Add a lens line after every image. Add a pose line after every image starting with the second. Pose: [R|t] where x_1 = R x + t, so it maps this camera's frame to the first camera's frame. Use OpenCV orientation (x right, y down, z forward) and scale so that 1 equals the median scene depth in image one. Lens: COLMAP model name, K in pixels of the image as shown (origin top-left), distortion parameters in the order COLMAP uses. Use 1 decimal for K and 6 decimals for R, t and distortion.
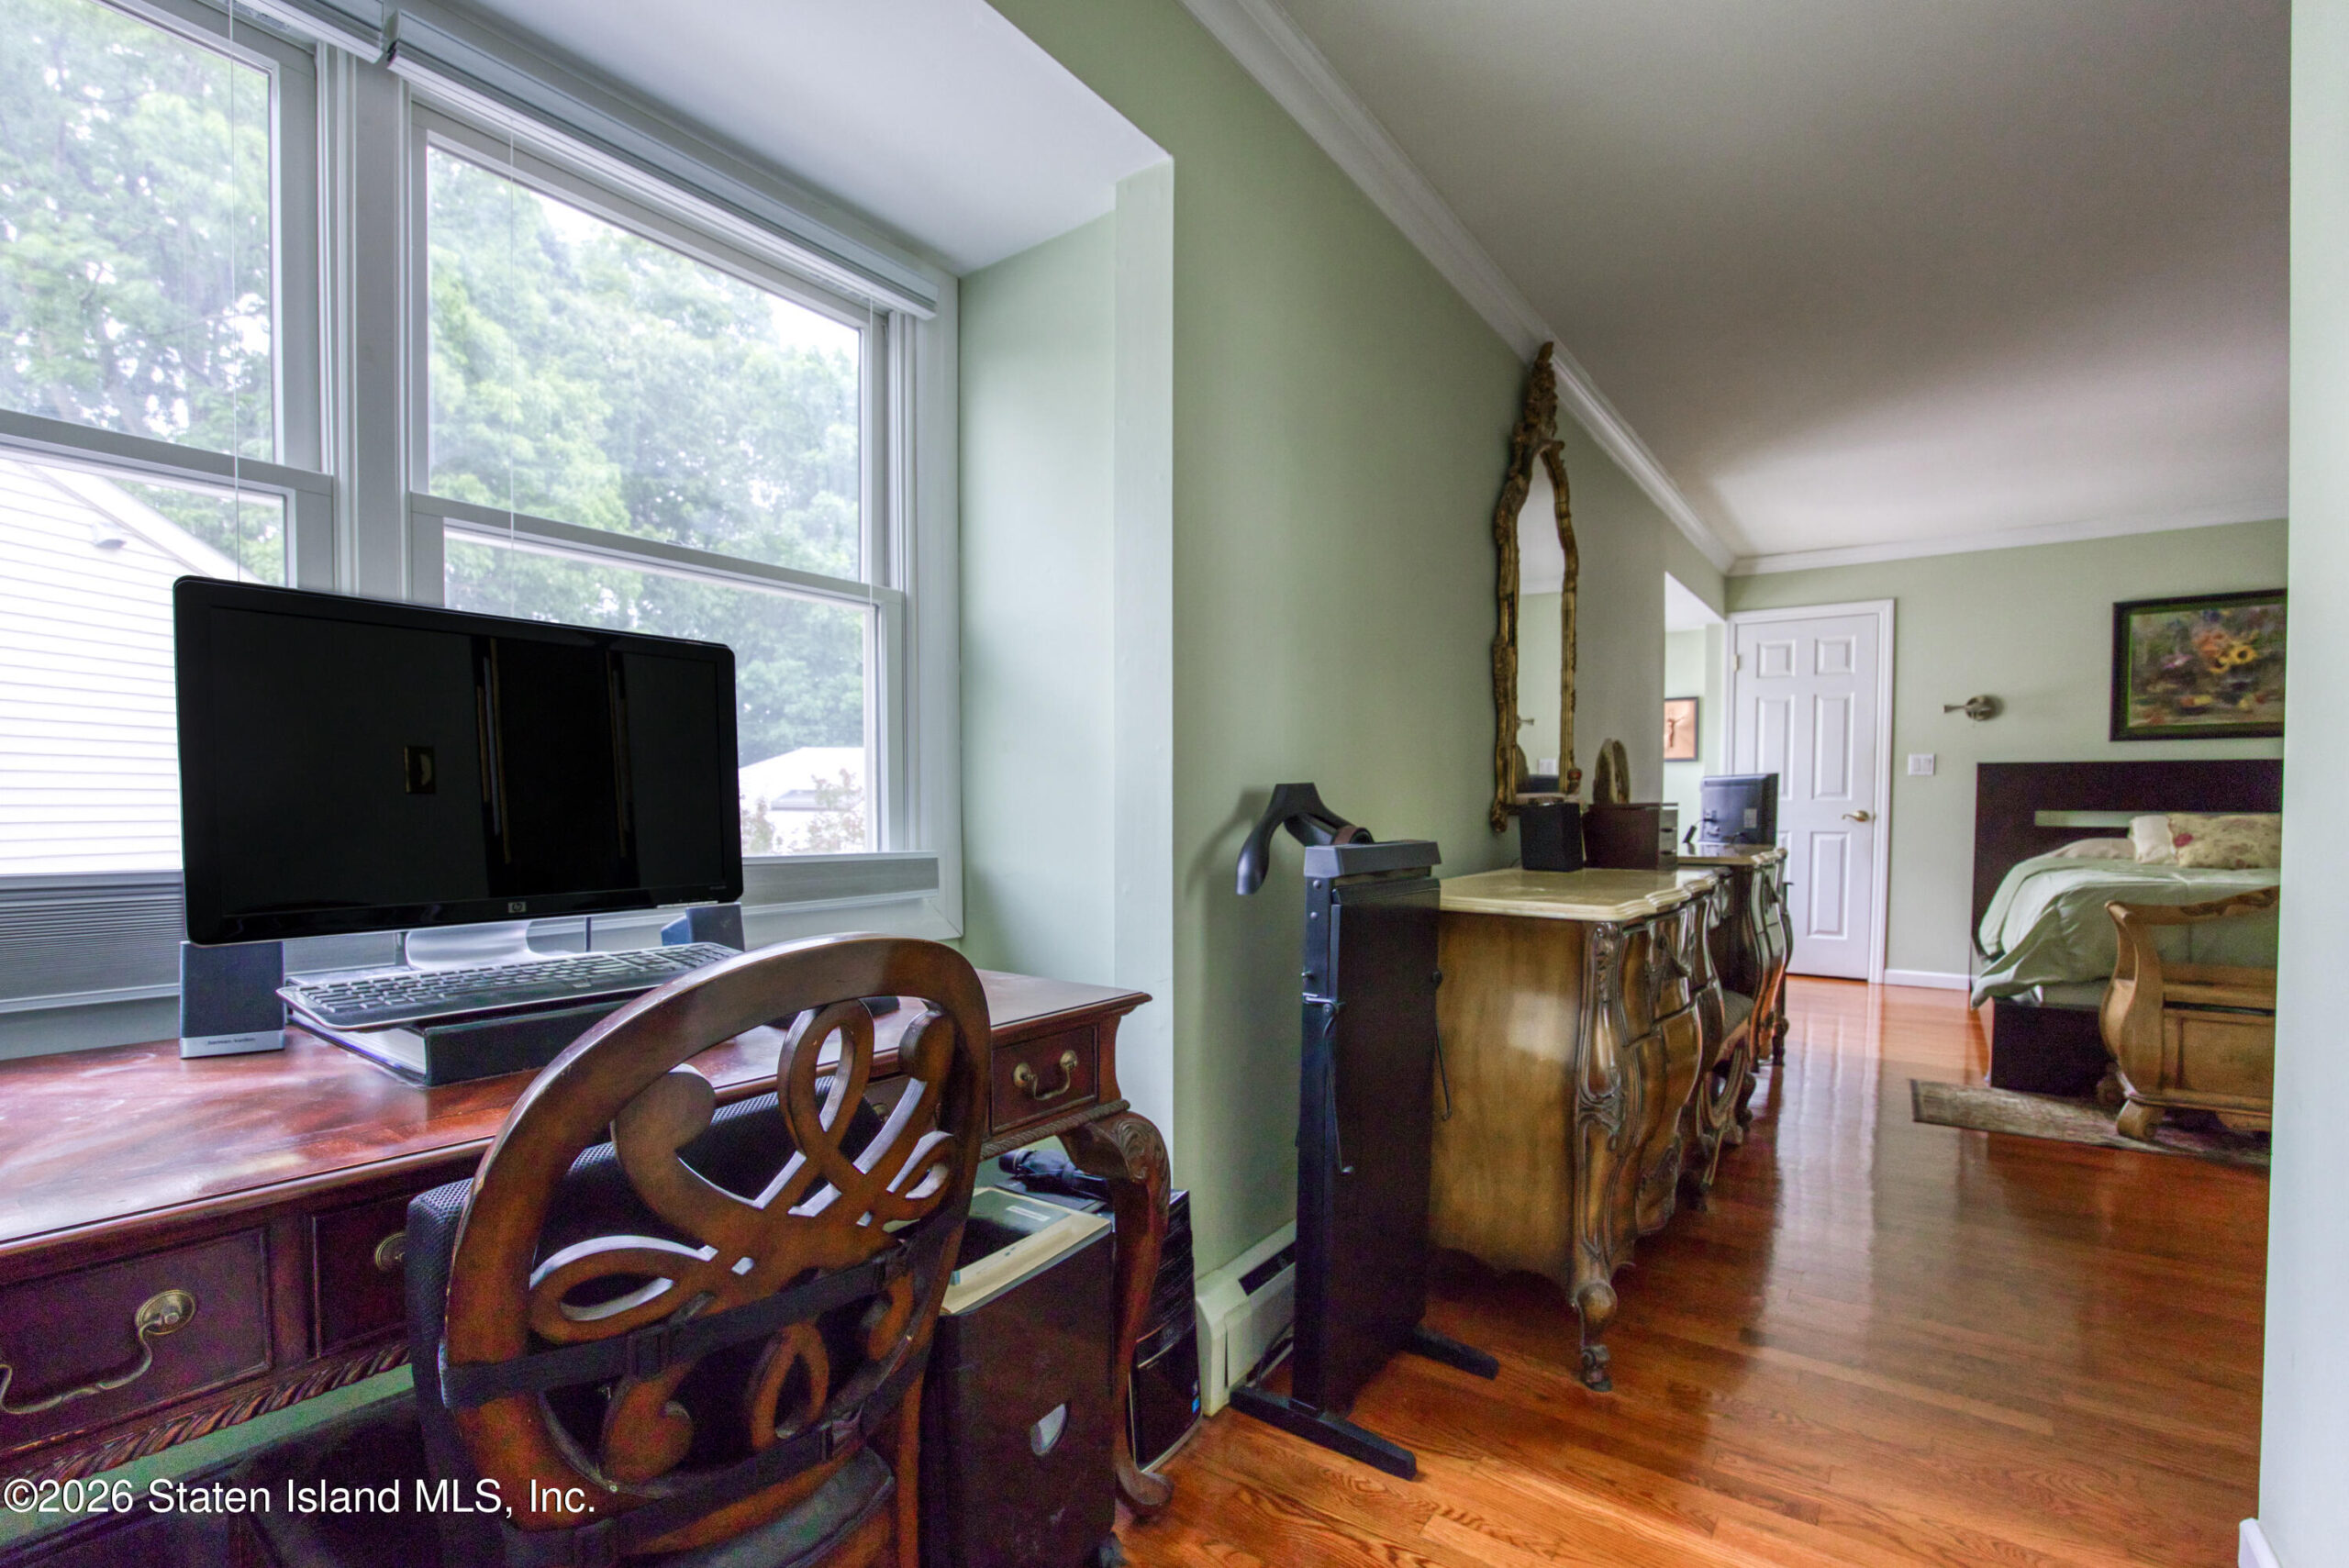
lens RADIAL K [[1059.2, 0, 1170.9], [0, 1059.2, 853.7], [0, 0, 1]] dist [-0.056189, 0.014670]
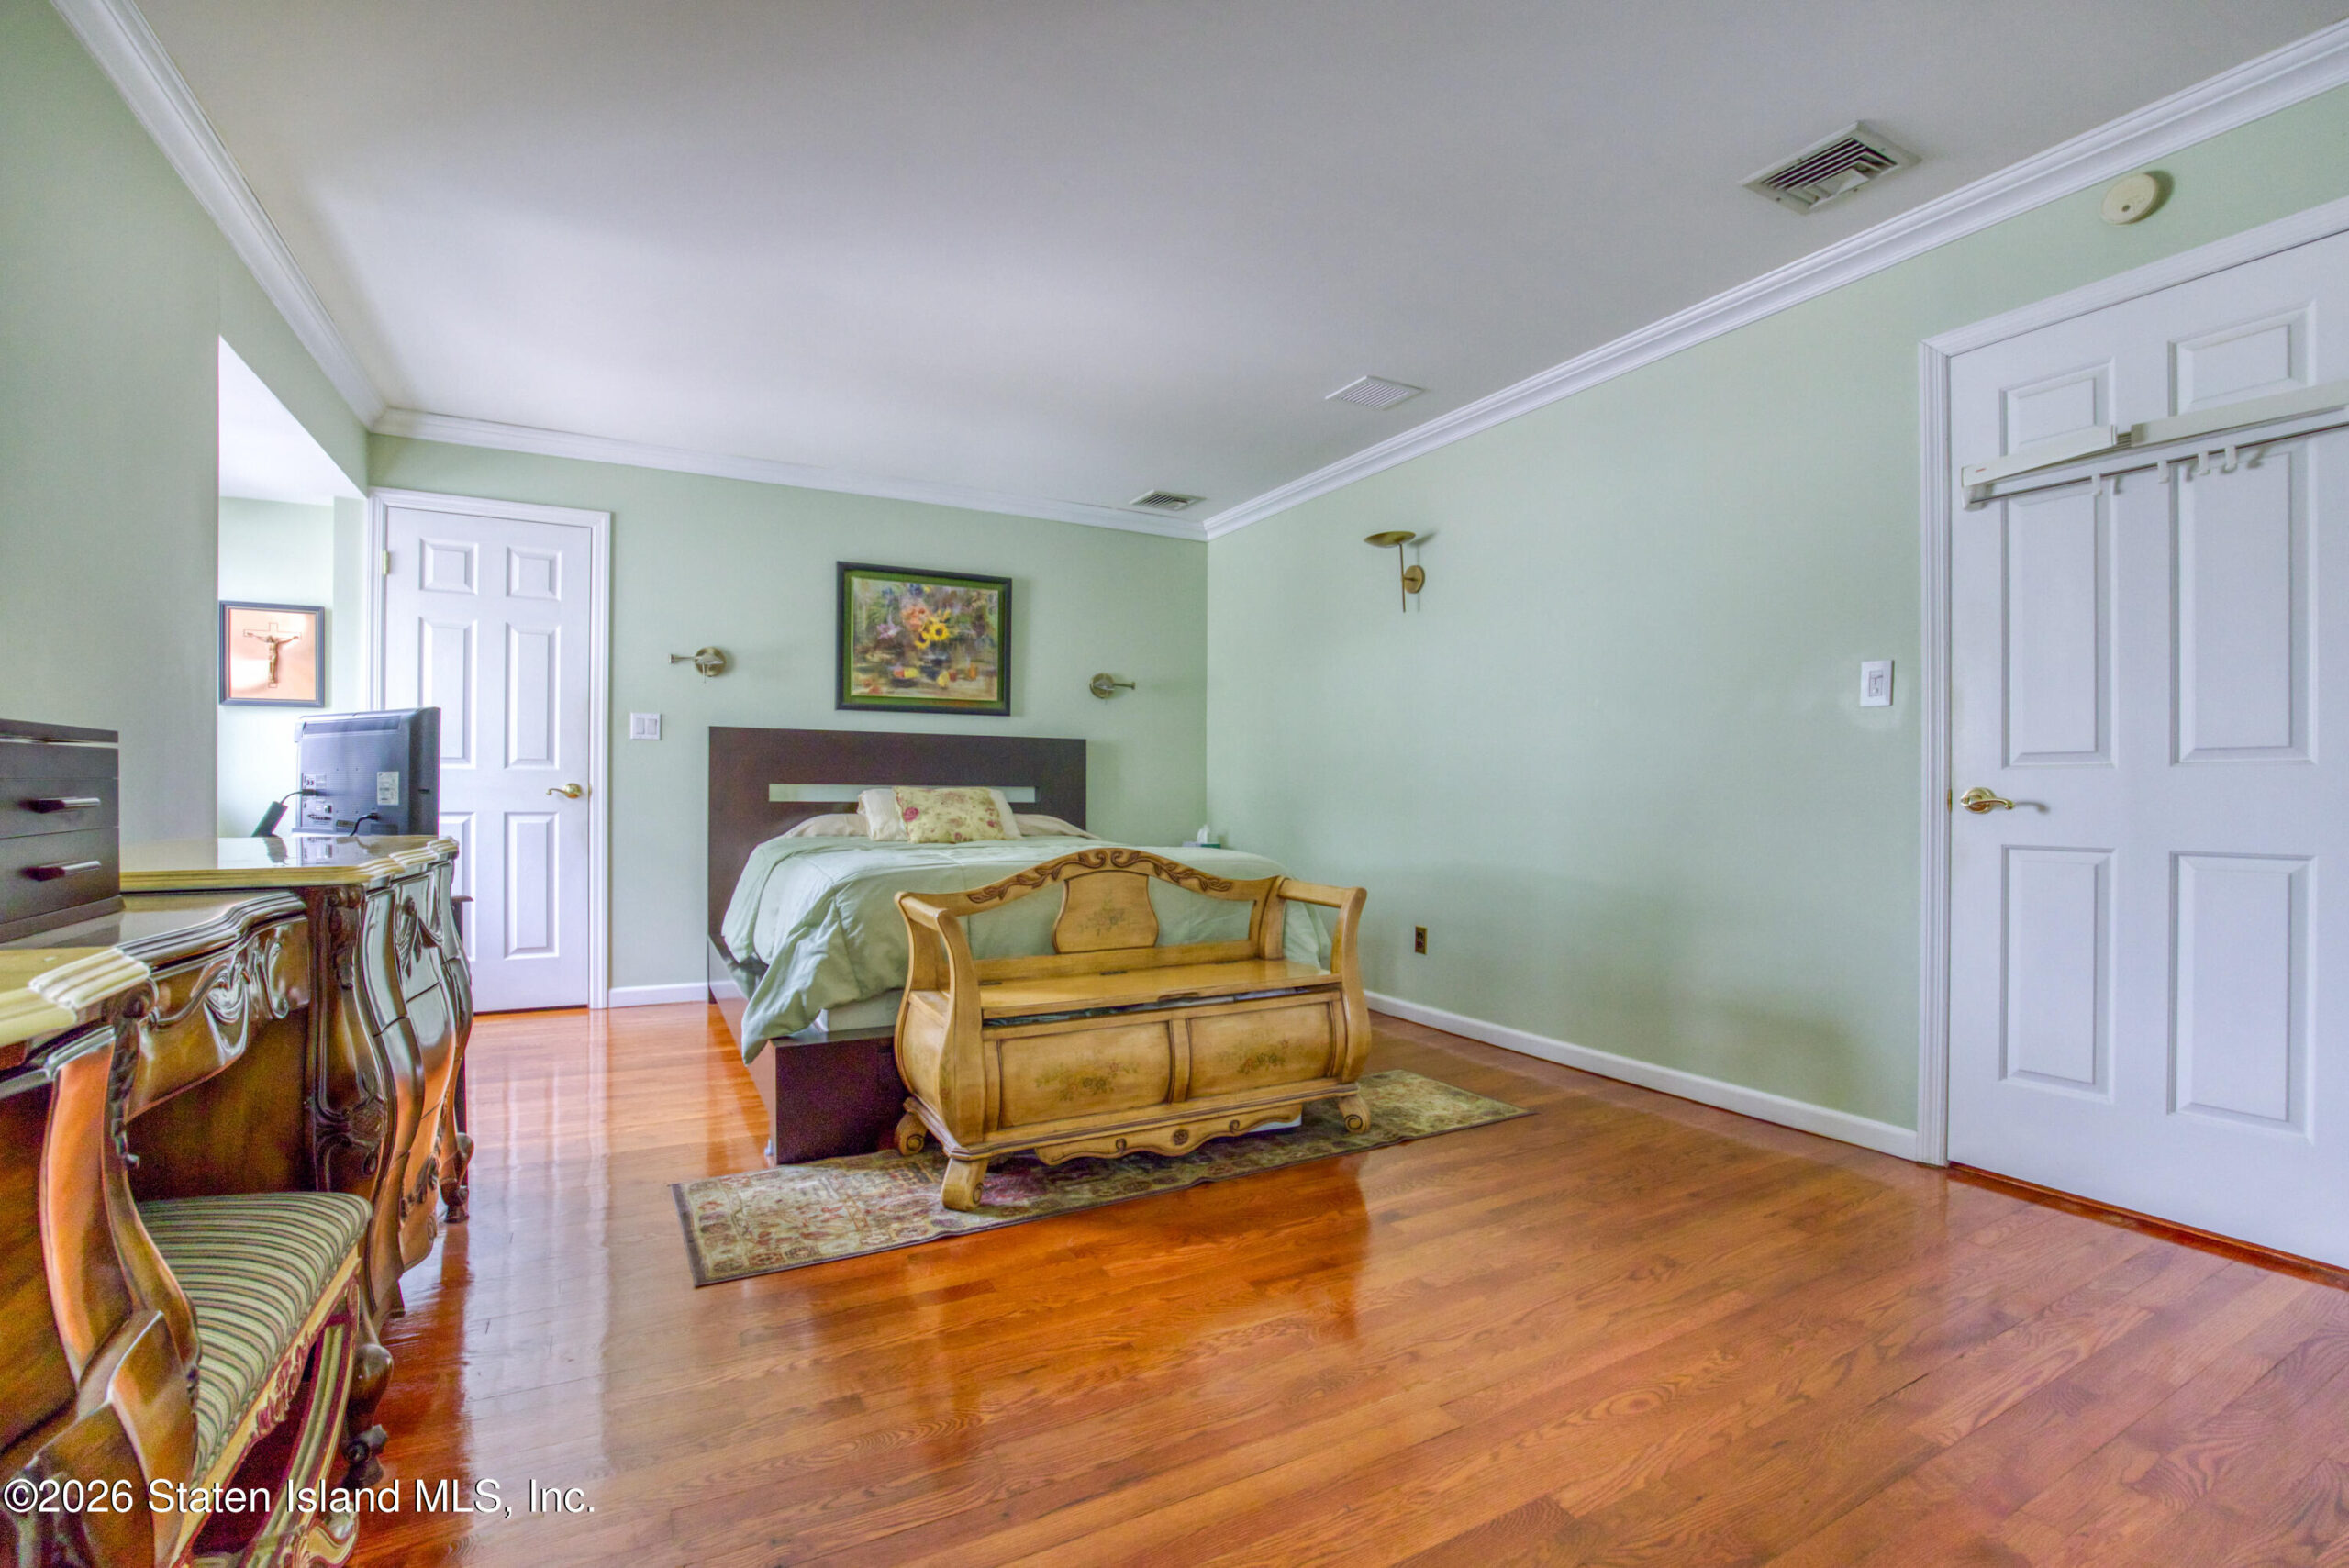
lens RADIAL K [[1048.3, 0, 1197.0], [0, 1048.3, 798.6], [0, 0, 1]] dist [-0.053987, 0.018524]
pose [[0.416593, -0.002268, 0.909090, 0.210078], [0.036466, 0.999234, -0.014217, -0.004199], [-0.908361, 0.039073, 0.416357, 0.332044]]
